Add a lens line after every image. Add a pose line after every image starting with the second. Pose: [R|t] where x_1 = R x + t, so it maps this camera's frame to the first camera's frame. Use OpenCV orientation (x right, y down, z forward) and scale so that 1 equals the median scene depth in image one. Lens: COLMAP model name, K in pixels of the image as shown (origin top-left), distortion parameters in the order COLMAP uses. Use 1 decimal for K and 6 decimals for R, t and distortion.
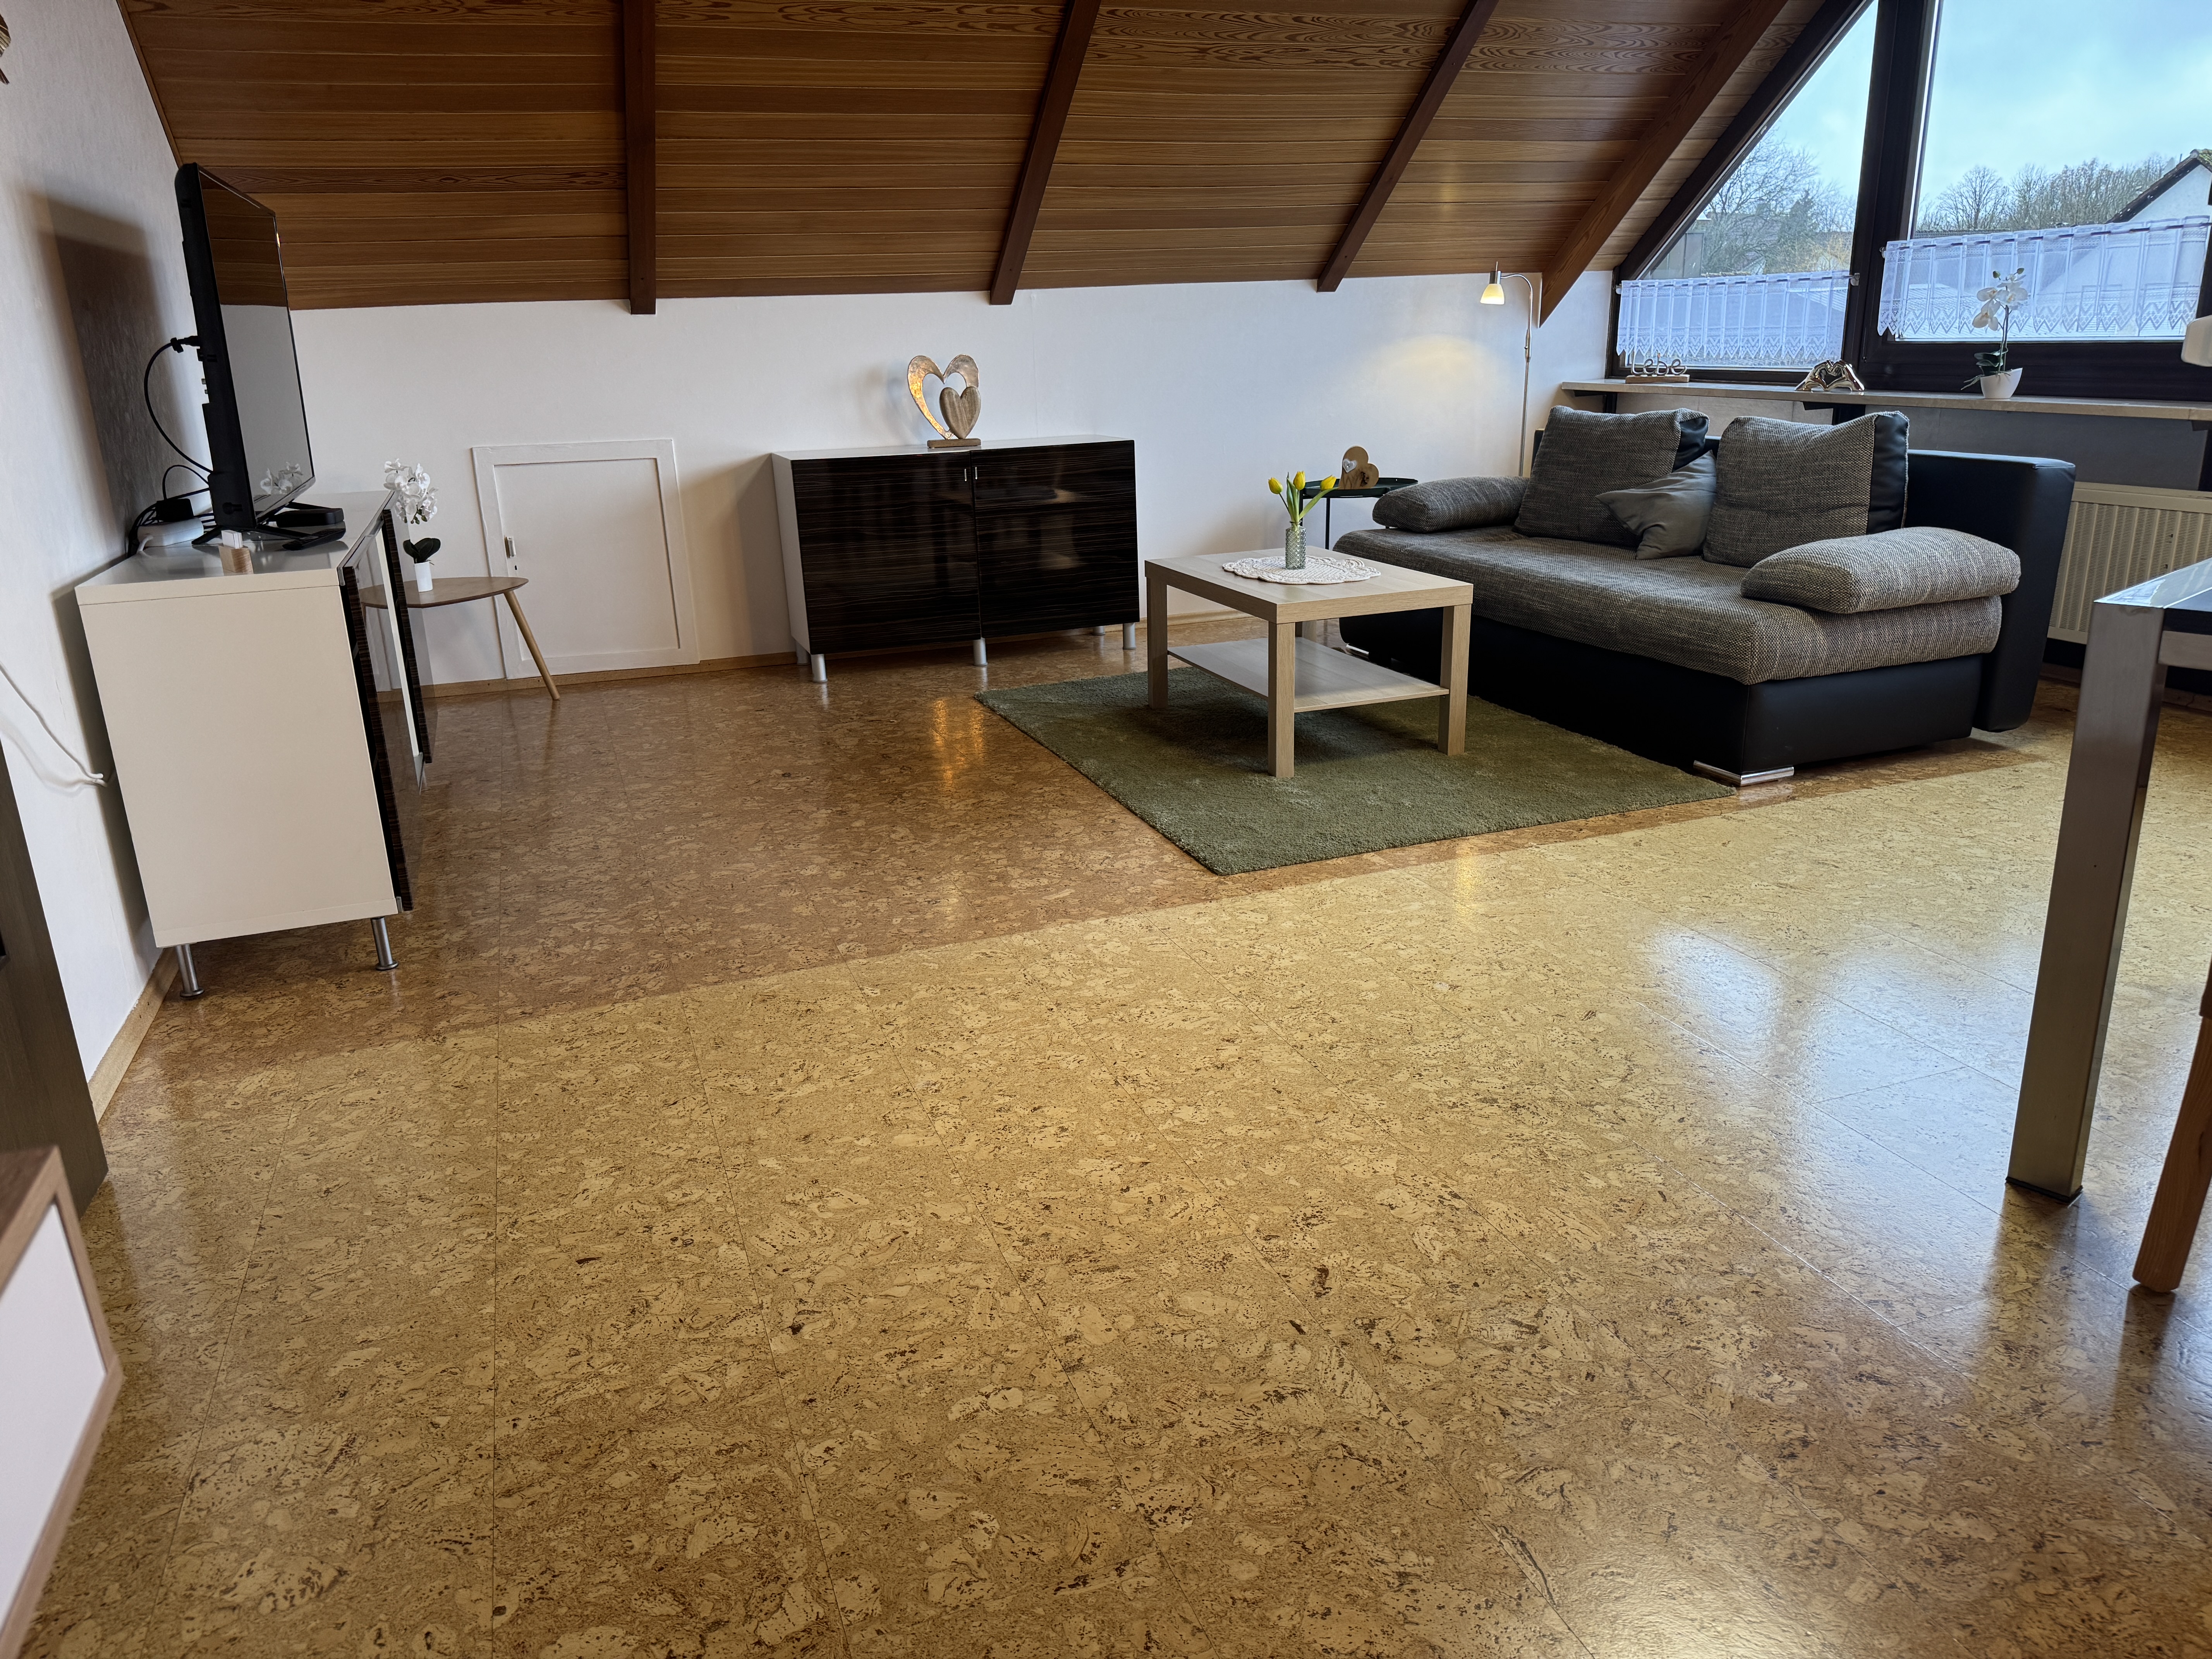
lens RADIAL K [[1541.8, 0, 1106.0], [0, 1541.8, 829.5], [0, 0, 1]] dist [0.073953, -0.110562]
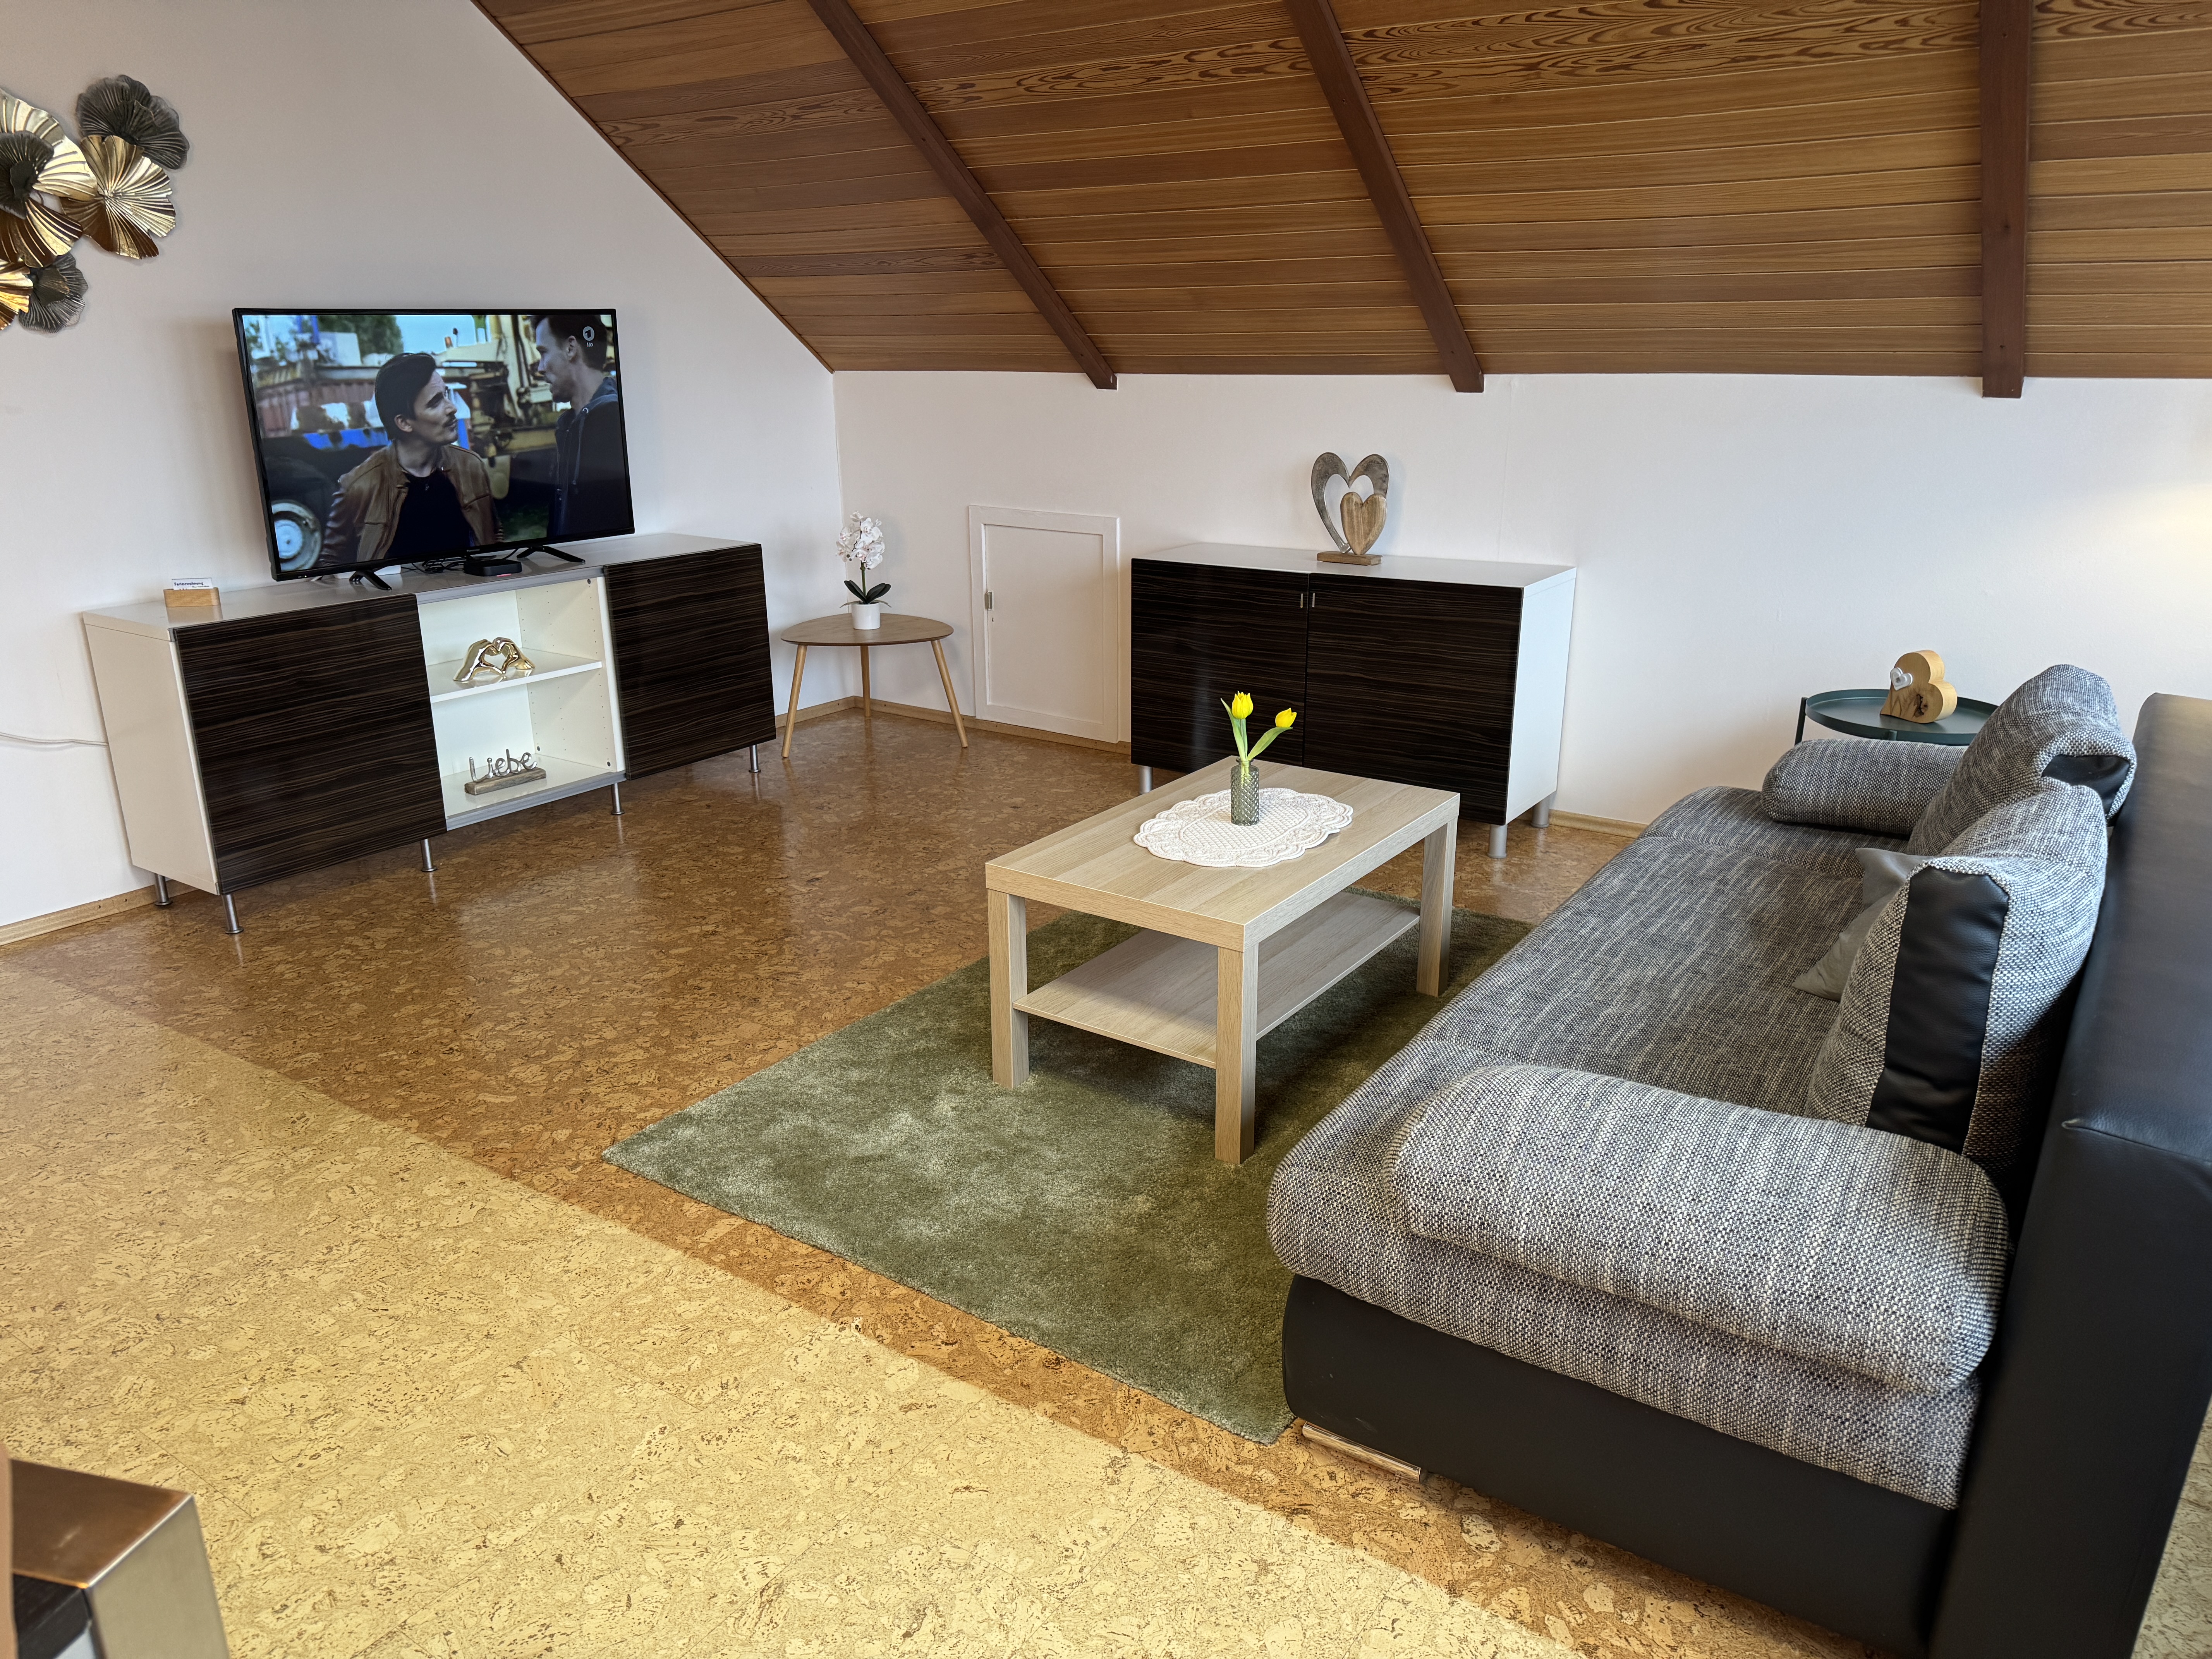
lens RADIAL K [[1541.8, 0, 1106.0], [0, 1541.8, 829.5], [0, 0, 1]] dist [0.073953, -0.110562]
pose [[0.588341, 0.277938, -0.759346, 0.695255], [-0.263291, 0.953743, 0.145094, -0.280272], [0.764547, 0.114565, 0.634304, 0.561728]]
